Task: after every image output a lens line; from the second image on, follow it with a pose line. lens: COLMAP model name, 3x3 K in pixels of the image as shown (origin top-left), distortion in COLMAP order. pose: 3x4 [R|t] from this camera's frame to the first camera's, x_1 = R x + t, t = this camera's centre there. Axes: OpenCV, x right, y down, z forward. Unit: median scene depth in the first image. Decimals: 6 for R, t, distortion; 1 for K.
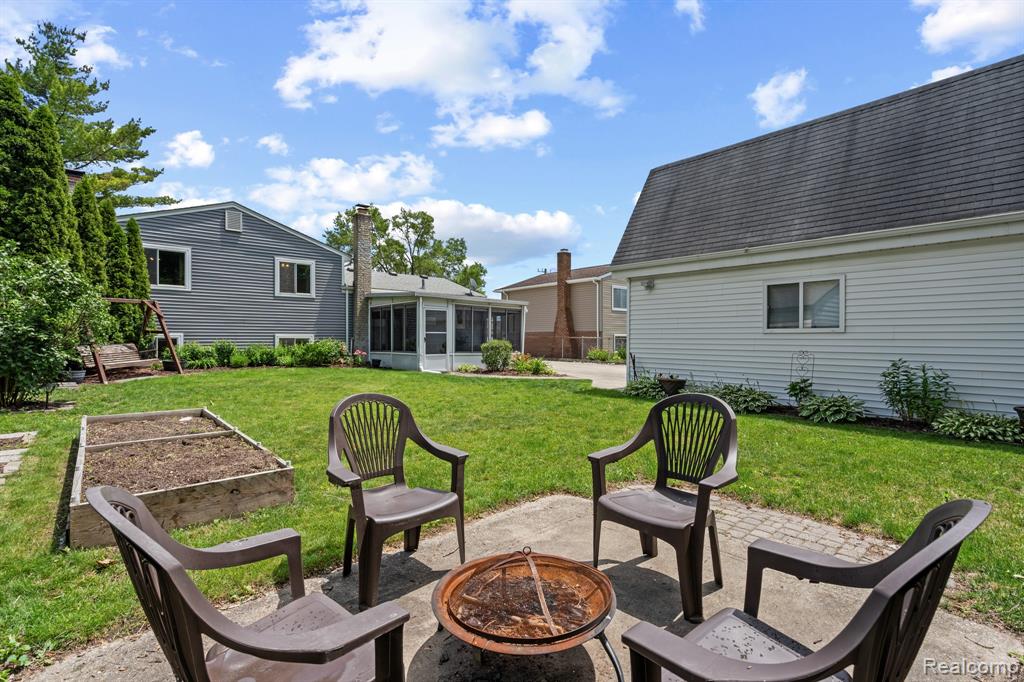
lens RADIAL K [[468.4, 0, 512.0], [0, 468.4, 341.0], [0, 0, 1]] dist [-0.000523, 0.000005]
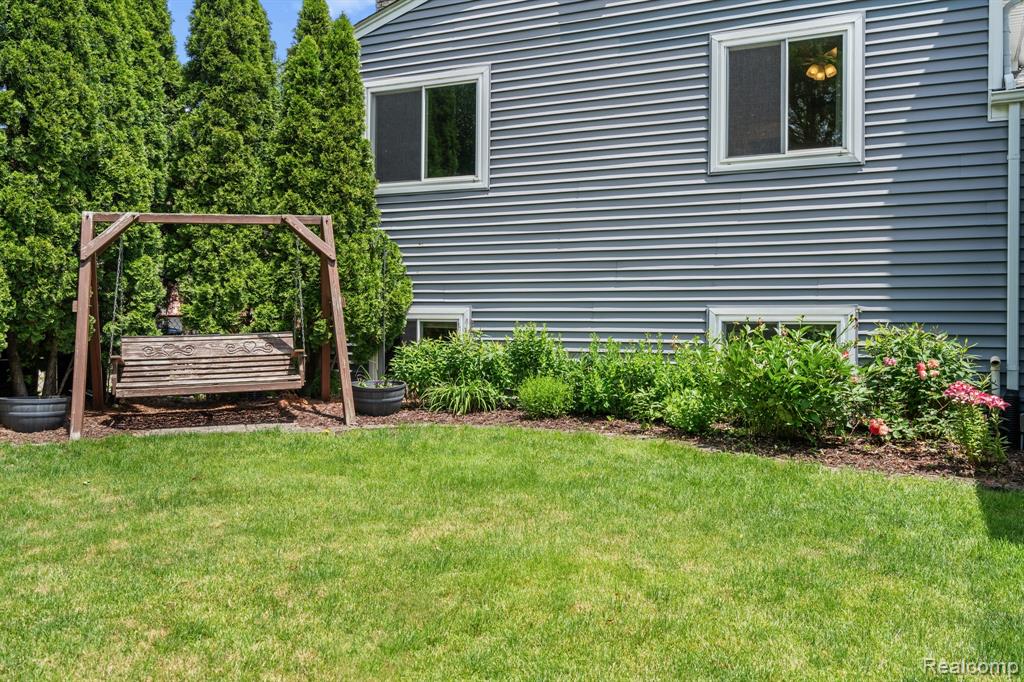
lens RADIAL K [[863.2, 0, 512.0], [0, 863.2, 341.0], [0, 0, 1]] dist [0.007307, 0.002224]
pose [[0.386952, 0.015667, -0.921967, -0.075796], [-0.011029, 0.999863, 0.012361, 0.001143], [0.922034, 0.005385, 0.387072, 0.767086]]
